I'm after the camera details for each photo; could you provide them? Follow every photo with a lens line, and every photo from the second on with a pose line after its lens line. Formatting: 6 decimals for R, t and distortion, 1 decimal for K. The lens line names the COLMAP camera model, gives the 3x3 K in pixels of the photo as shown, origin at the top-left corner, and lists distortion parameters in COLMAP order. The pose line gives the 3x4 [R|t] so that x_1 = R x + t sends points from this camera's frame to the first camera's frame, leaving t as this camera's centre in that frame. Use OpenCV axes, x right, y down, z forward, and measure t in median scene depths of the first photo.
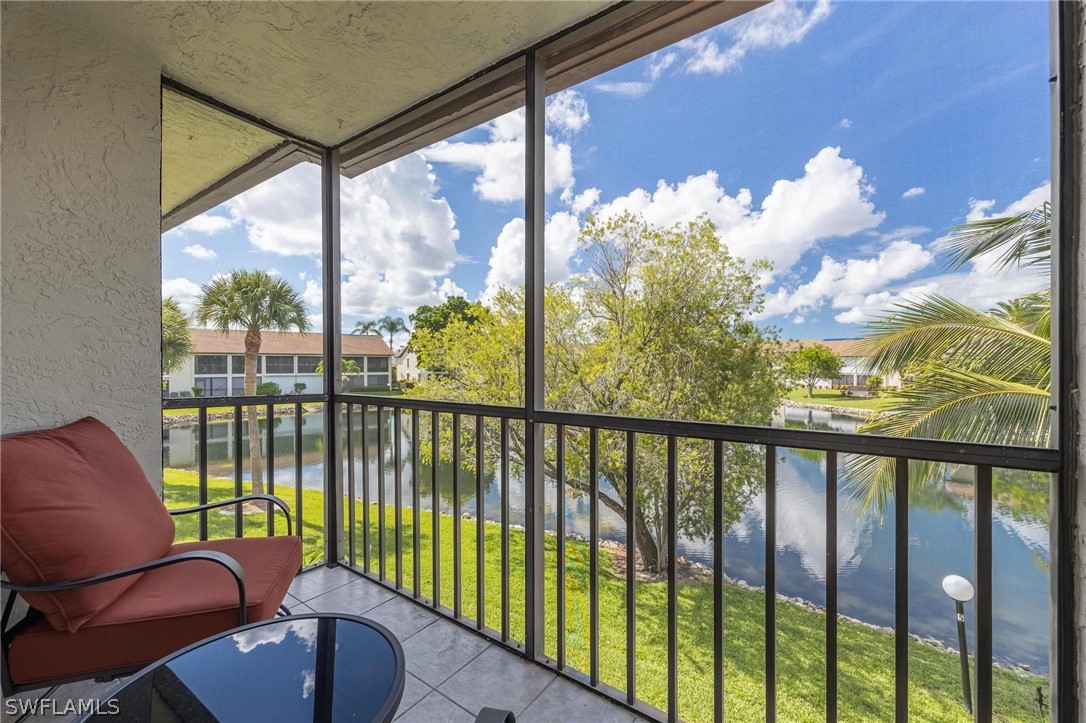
lens RADIAL K [[429.1, 0, 545.9], [0, 429.1, 367.6], [0, 0, 1]] dist [0.002088, 0.000084]
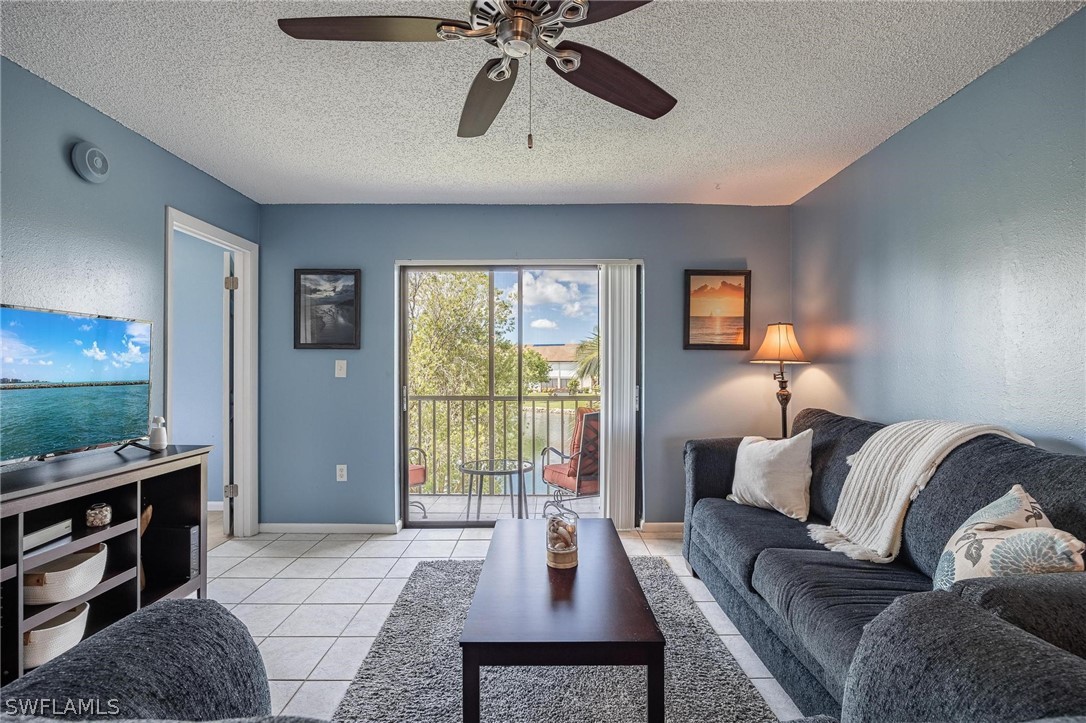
lens RADIAL K [[513.0, 0, 544.3], [0, 513.0, 364.4], [0, 0, 1]] dist [-0.010325, 0.000497]
pose [[0.824139, 0.000846, 0.566386, -0.328688], [0.008321, 0.999873, -0.013601, -0.009553], [-0.566326, 0.015922, 0.824028, -0.365127]]
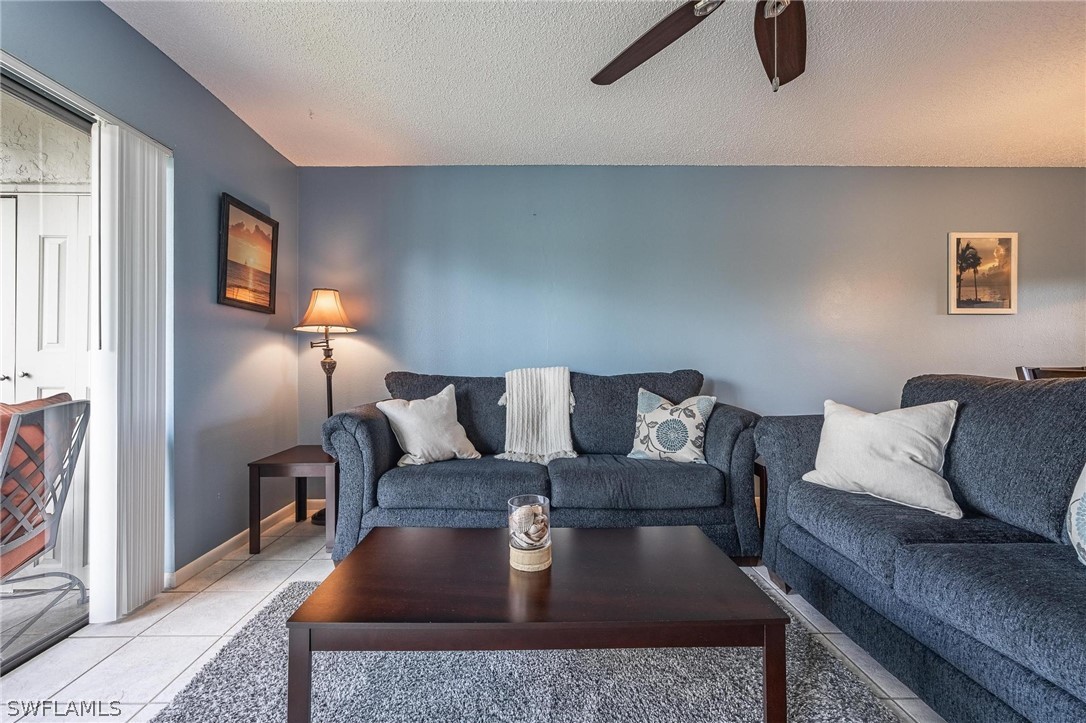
lens RADIAL K [[440.9, 0, 536.4], [0, 440.9, 360.2], [0, 0, 1]] dist [-0.000501, -0.000184]
pose [[-0.575023, 0.002398, 0.818134, -0.313406], [0.009392, 0.999949, 0.003670, 0.009169], [-0.818083, 0.009794, -0.575016, -0.062339]]
